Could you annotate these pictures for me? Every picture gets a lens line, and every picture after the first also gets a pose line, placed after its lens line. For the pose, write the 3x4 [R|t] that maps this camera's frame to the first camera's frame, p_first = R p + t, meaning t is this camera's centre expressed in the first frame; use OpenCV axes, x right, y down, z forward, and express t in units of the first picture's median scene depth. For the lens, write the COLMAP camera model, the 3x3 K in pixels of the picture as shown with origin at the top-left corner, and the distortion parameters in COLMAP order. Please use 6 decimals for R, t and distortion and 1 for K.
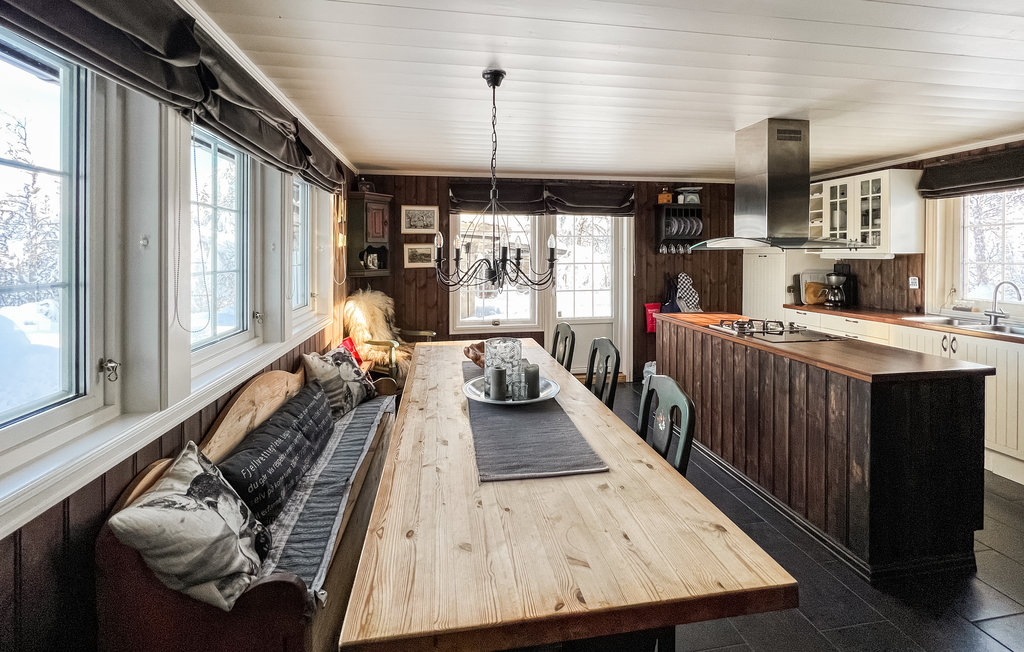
lens RADIAL K [[431.2, 0, 510.5], [0, 431.2, 258.1], [0, 0, 1]] dist [-0.000579, 0.000214]
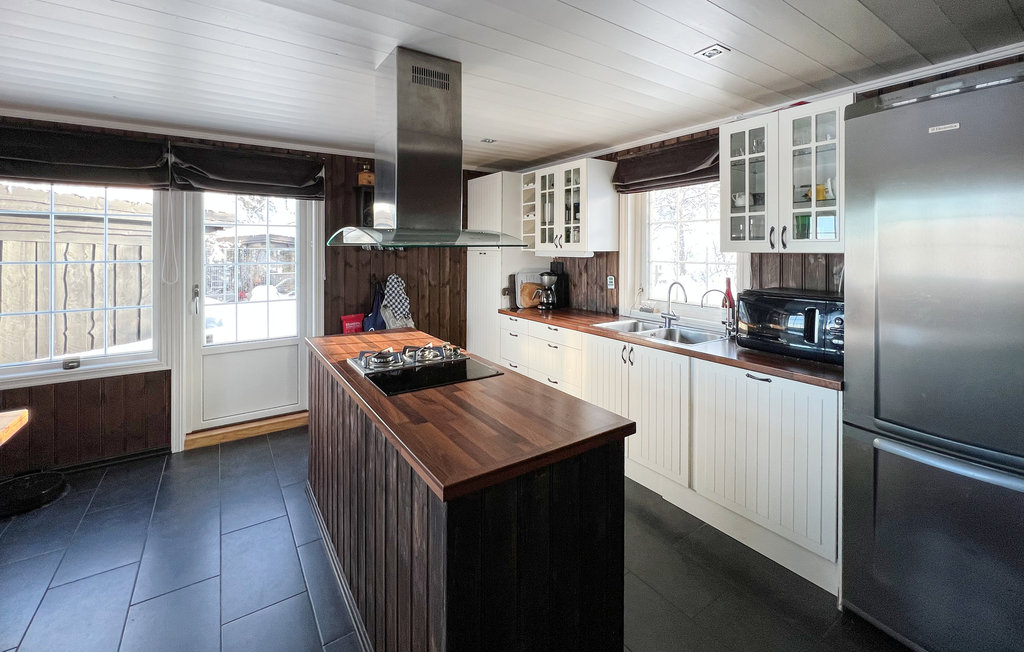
lens RADIAL K [[430.3, 0, 512.2], [0, 430.3, 252.4], [0, 0, 1]] dist [0.000478, 0.000054]
pose [[0.906154, -0.000544, 0.422947, 0.315969], [0.000615, 1.000000, -0.000031, -0.007603], [-0.422947, 0.000288, 0.906154, 0.222081]]
